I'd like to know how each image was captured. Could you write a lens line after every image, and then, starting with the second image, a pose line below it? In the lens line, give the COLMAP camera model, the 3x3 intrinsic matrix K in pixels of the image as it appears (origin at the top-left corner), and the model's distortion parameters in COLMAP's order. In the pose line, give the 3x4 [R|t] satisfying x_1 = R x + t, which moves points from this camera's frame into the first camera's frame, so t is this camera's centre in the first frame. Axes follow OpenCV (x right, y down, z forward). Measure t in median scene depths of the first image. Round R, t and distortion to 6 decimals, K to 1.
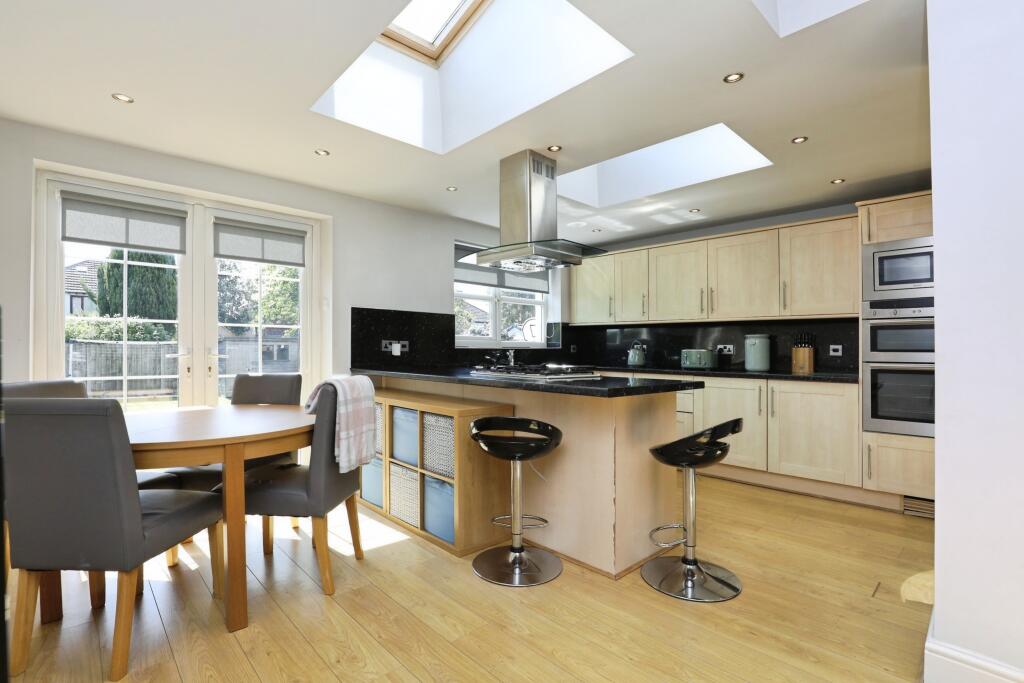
lens RADIAL K [[472.0, 0, 508.7], [0, 472.0, 344.4], [0, 0, 1]] dist [-0.021666, 0.000985]
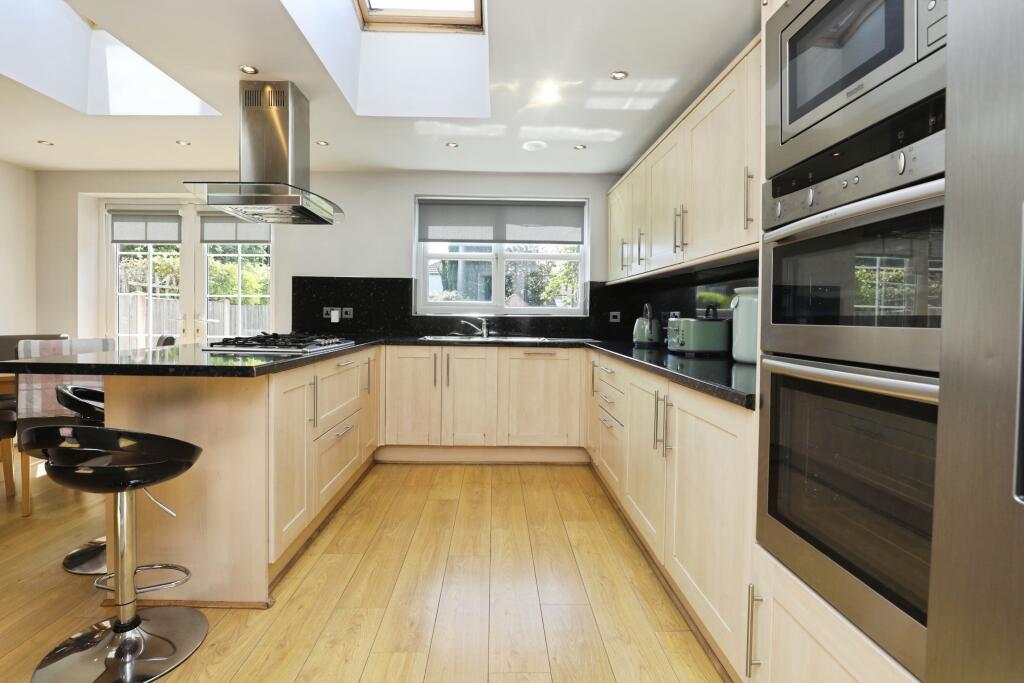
lens RADIAL K [[472.0, 0, 506.1], [0, 472.0, 324.5], [0, 0, 1]] dist [-0.021666, 0.000985]
pose [[0.749470, 0.013454, -0.661902, 0.698135], [0.000822, 0.999774, 0.021253, 0.007386], [0.662038, -0.016472, 0.749289, 0.492222]]
